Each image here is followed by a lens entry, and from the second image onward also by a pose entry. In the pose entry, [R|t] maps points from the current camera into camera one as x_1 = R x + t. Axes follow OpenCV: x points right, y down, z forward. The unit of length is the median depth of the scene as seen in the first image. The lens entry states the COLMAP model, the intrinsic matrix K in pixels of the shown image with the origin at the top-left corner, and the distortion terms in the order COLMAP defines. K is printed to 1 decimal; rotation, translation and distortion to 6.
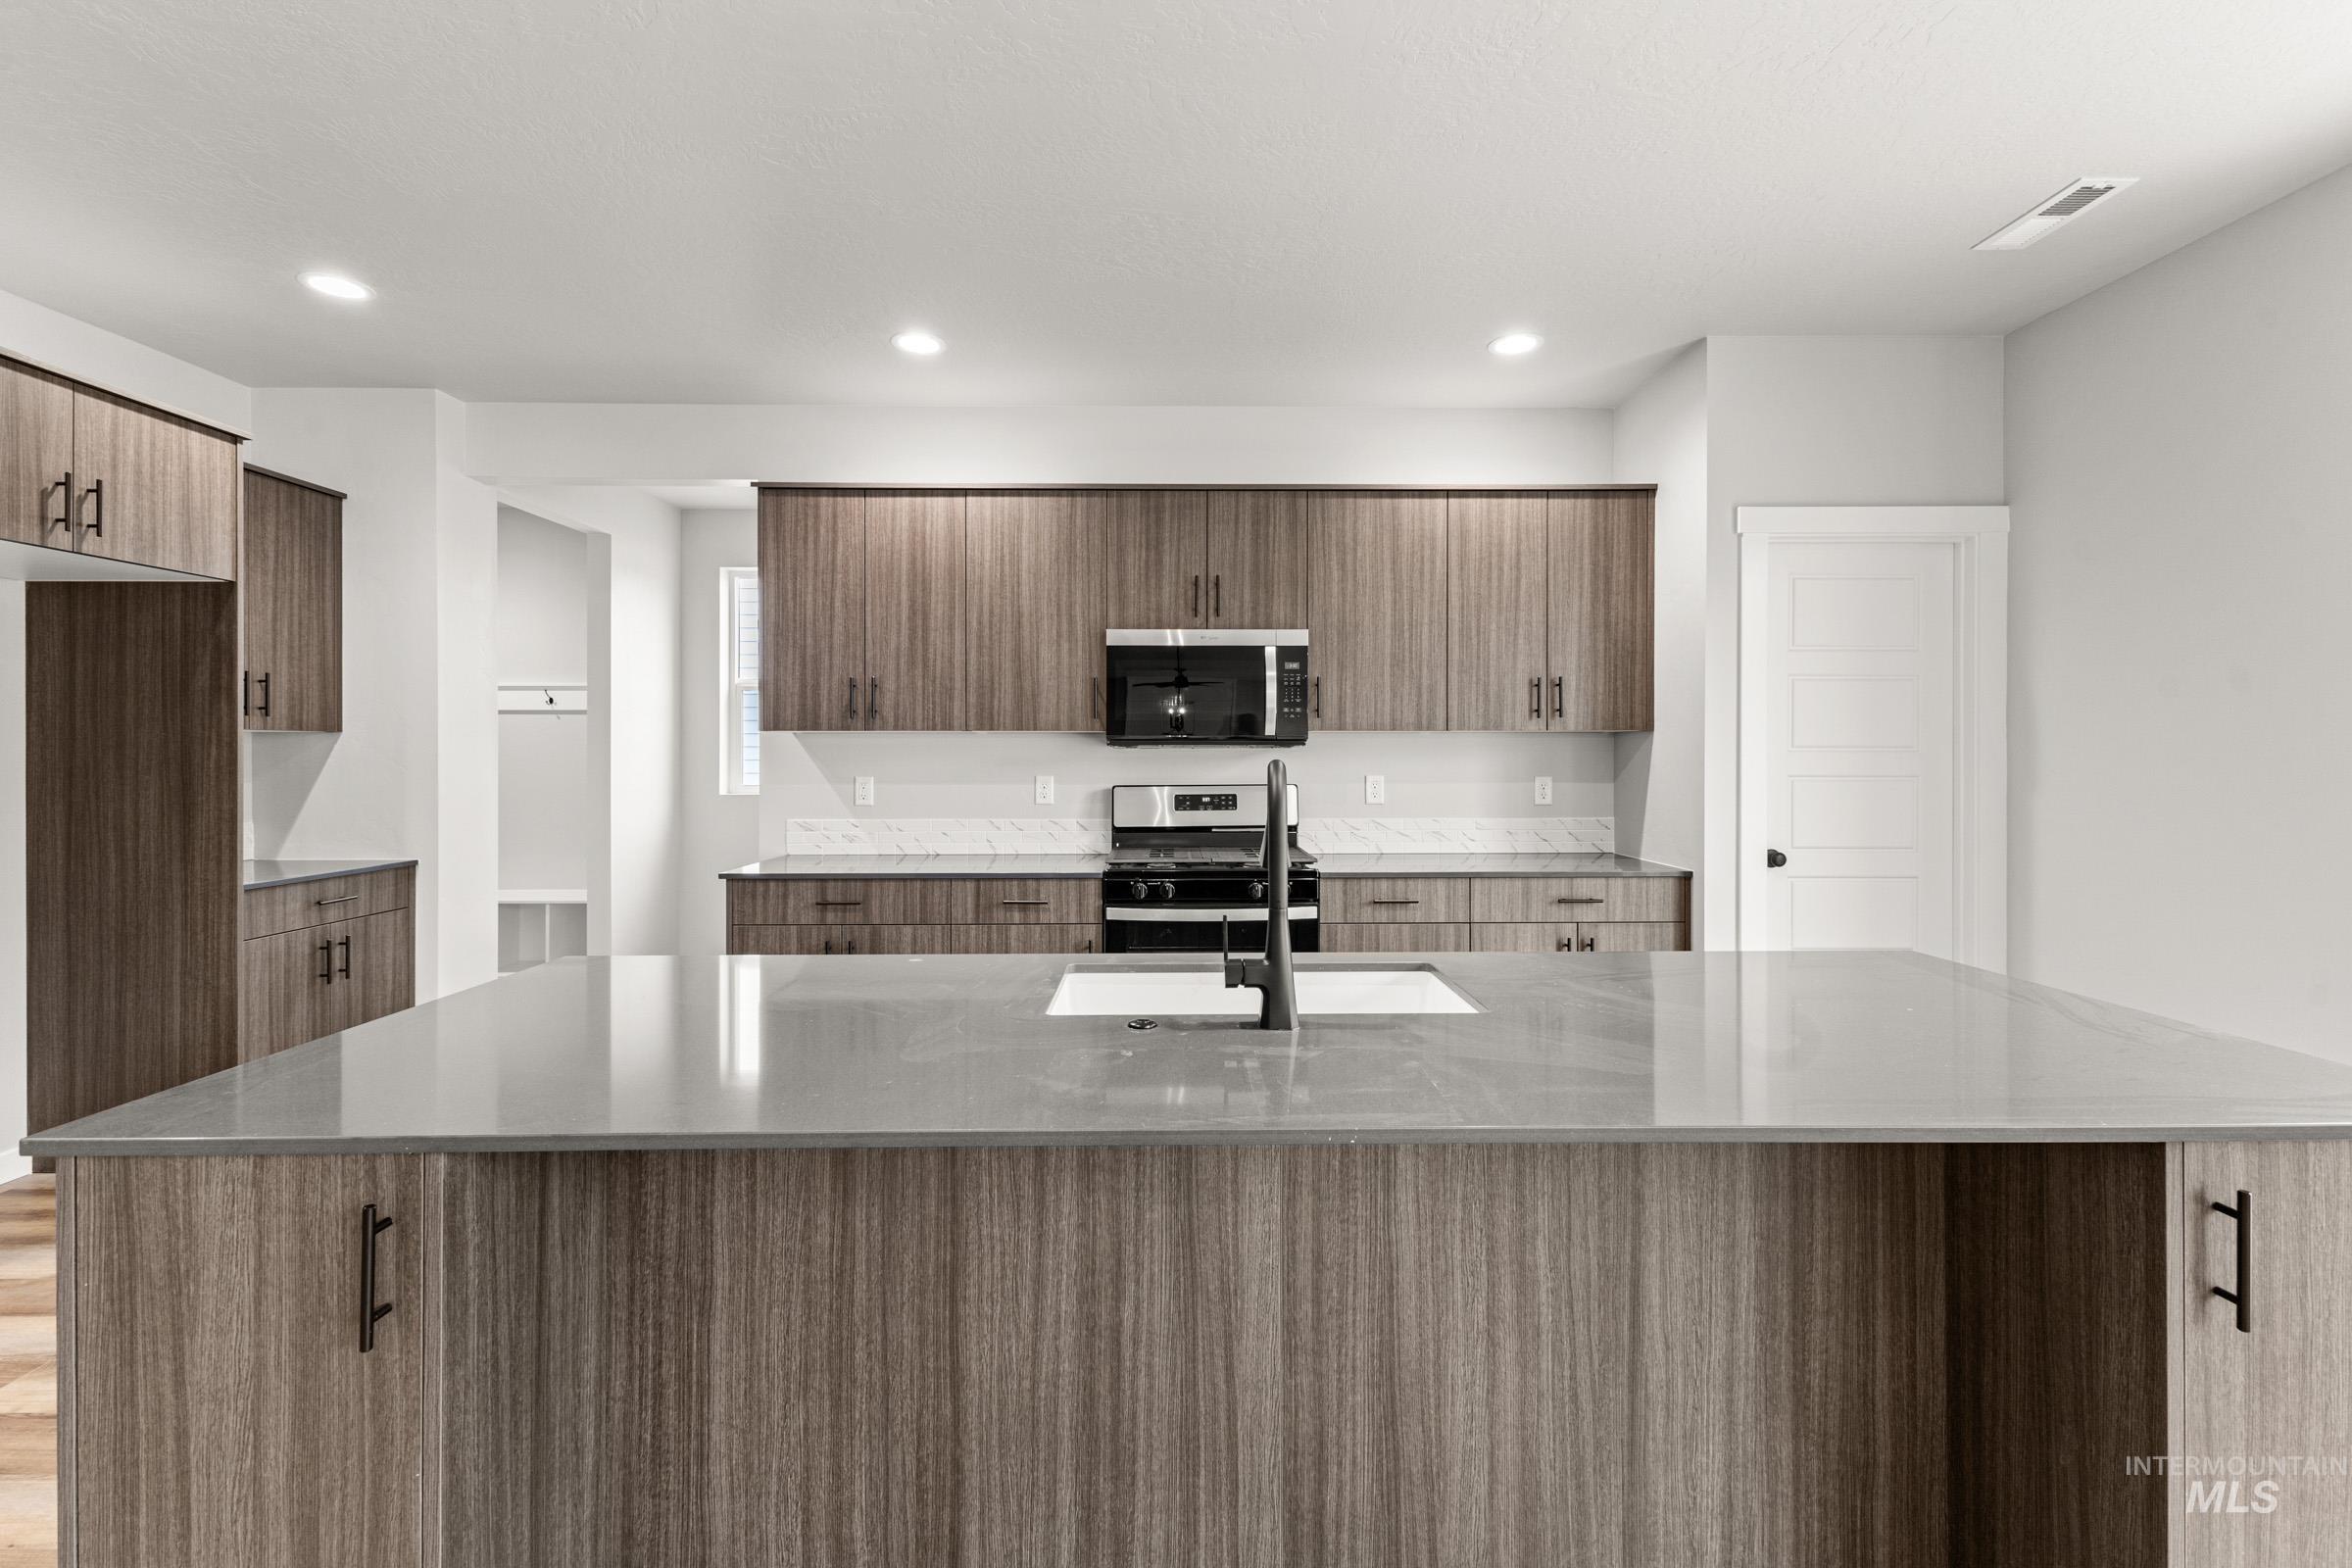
lens RADIAL K [[1024.5, 0, 1171.3], [0, 1024.5, 756.9], [0, 0, 1]] dist [0.011781, -0.000708]
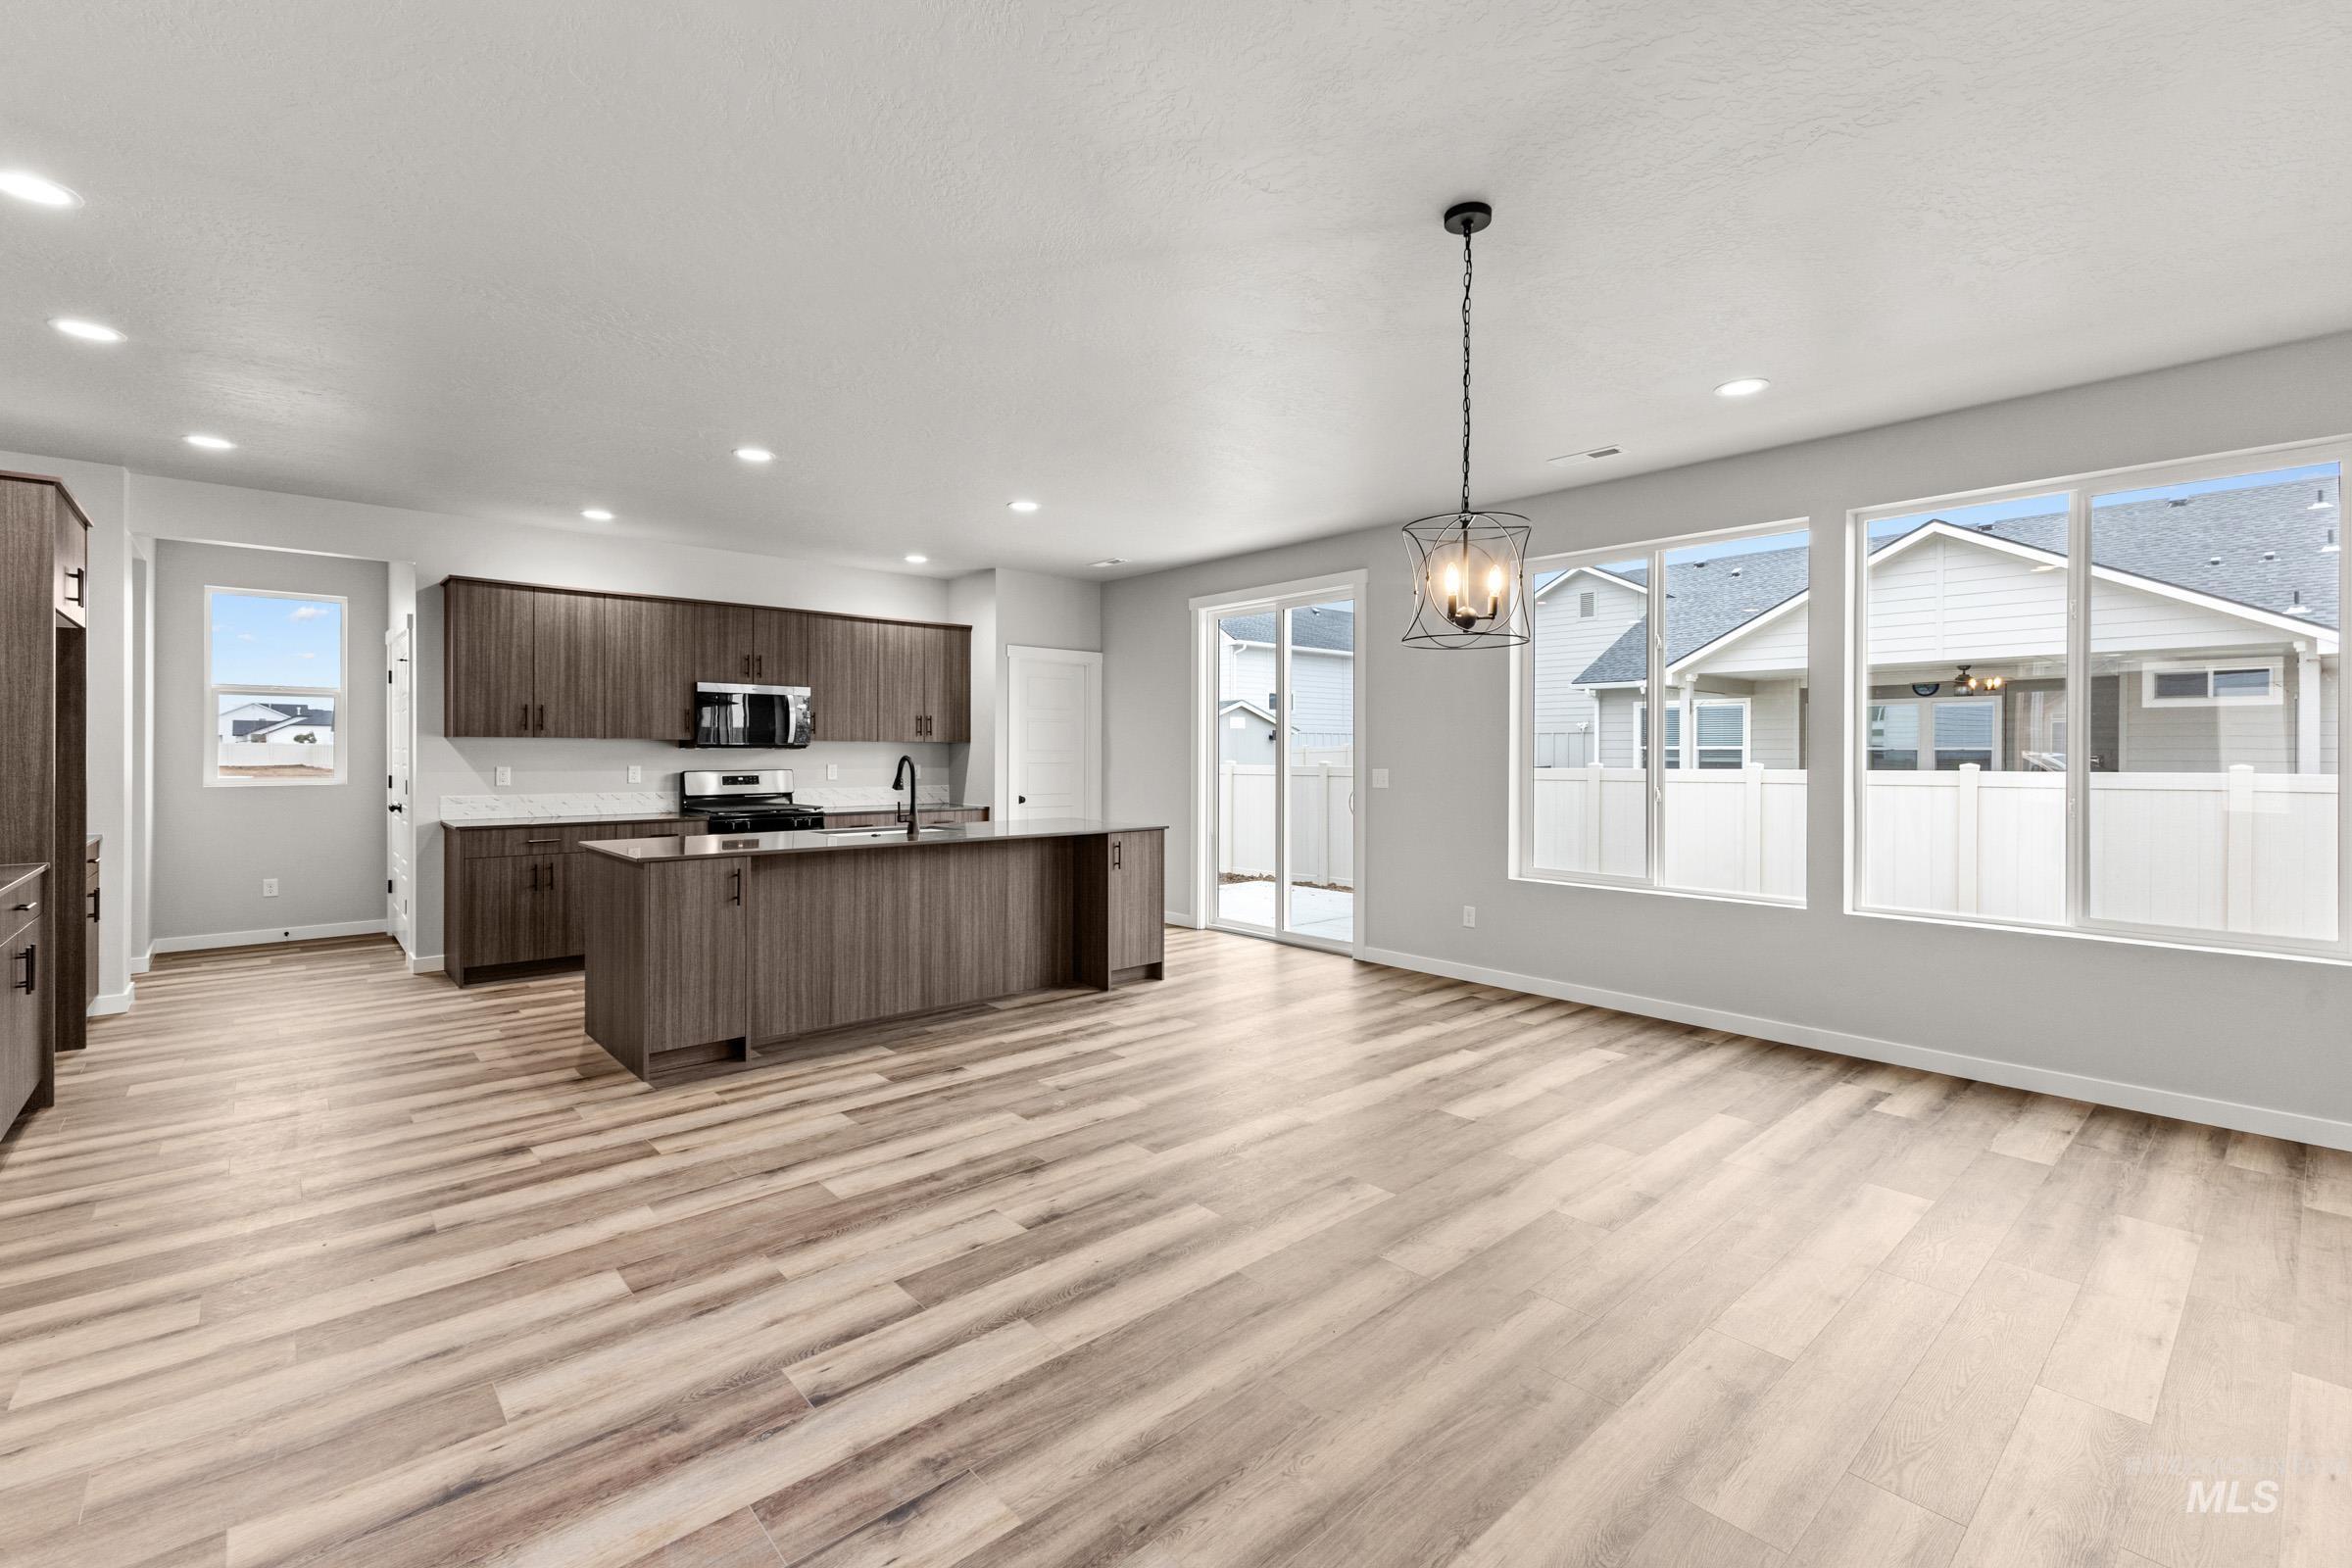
lens RADIAL K [[1024.5, 0, 1180.2], [0, 1024.5, 775.7], [0, 0, 1]] dist [0.011781, -0.000708]
pose [[0.750739, -0.011947, 0.660491, -0.603080], [-0.001195, 0.999810, 0.019442, 0.001387], [-0.660598, -0.015385, 0.750582, -0.871156]]
